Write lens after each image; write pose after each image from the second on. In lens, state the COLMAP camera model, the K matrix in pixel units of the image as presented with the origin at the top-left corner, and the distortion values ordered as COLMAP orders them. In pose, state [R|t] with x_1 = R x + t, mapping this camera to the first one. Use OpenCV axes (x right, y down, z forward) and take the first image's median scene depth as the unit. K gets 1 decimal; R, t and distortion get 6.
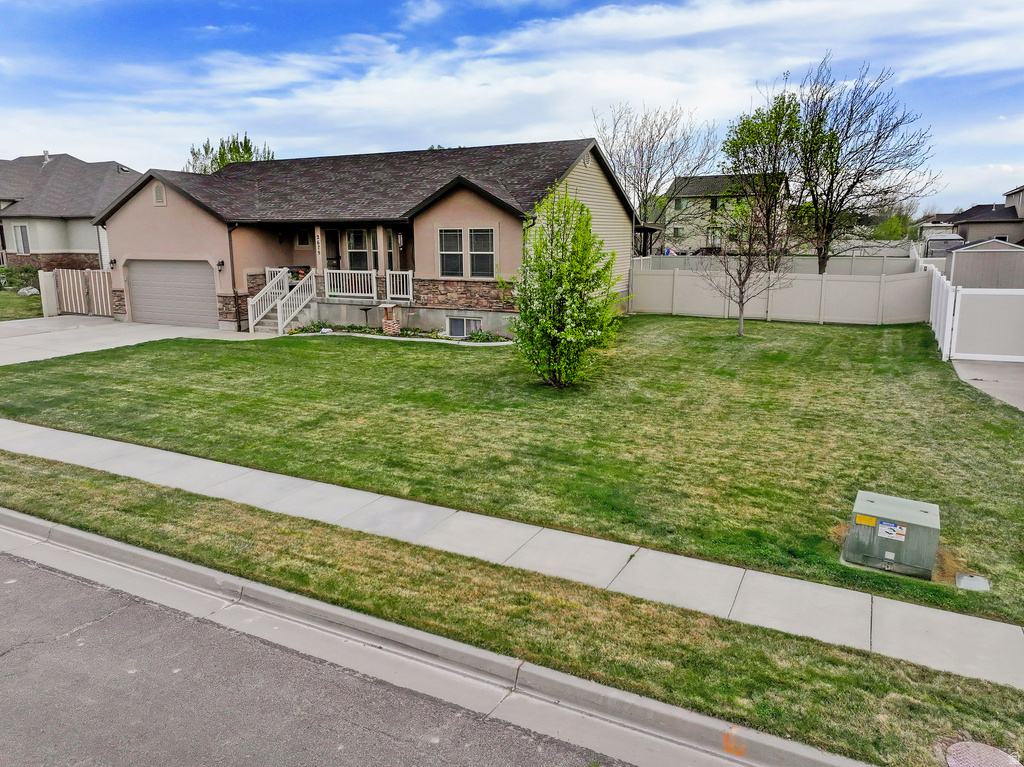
lens RADIAL K [[716.0, 0, 512.0], [0, 716.0, 383.5], [0, 0, 1]] dist [-0.005448, -0.001598]
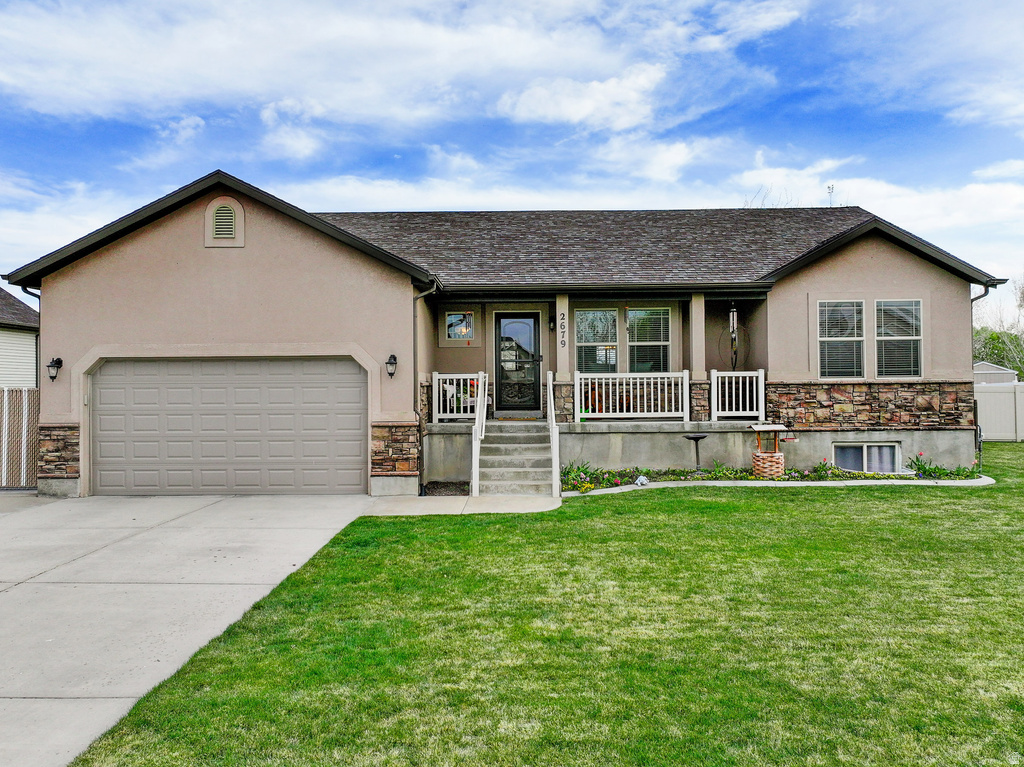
lens RADIAL K [[716.0, 0, 512.0], [0, 716.0, 383.5], [0, 0, 1]] dist [-0.005448, -0.001598]
pose [[0.892949, -0.001910, 0.450154, -0.595191], [0.096227, 0.977687, -0.186733, -0.055383], [-0.439753, 0.210060, 0.873208, 0.573864]]
